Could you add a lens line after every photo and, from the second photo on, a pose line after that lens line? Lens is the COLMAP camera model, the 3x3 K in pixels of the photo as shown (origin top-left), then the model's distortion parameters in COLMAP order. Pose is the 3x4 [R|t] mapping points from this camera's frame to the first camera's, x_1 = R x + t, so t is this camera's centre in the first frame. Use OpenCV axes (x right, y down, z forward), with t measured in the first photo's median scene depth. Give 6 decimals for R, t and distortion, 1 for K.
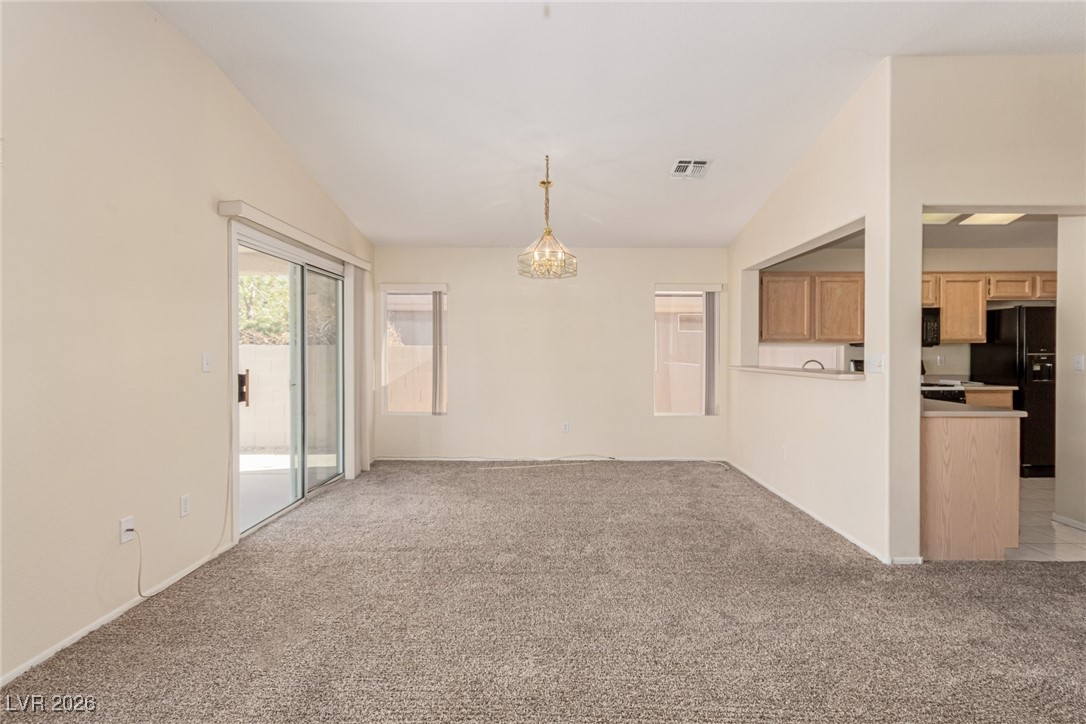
lens RADIAL K [[506.7, 0, 553.2], [0, 506.7, 354.1], [0, 0, 1]] dist [-0.001733, 0.000366]
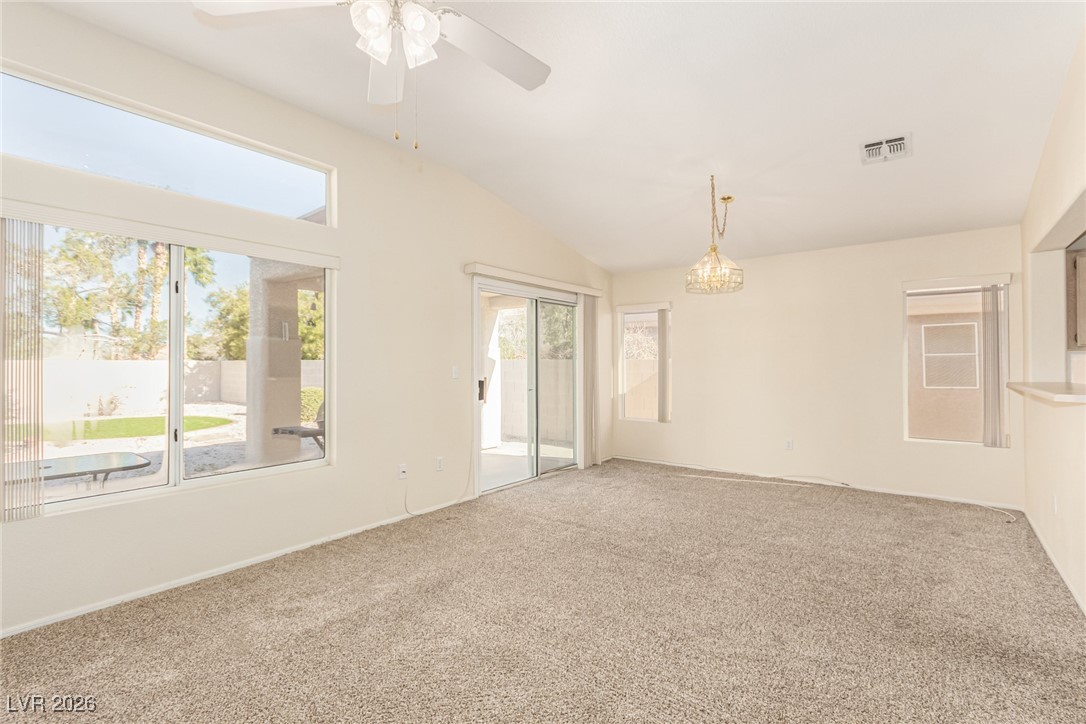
lens RADIAL K [[504.1, 0, 546.6], [0, 504.1, 358.5], [0, 0, 1]] dist [0.001069, 0.000684]
pose [[0.789349, -0.010184, -0.613860, 0.360080], [0.001393, 0.999890, -0.014798, -0.001818], [0.613943, 0.010825, 0.789276, -0.018356]]
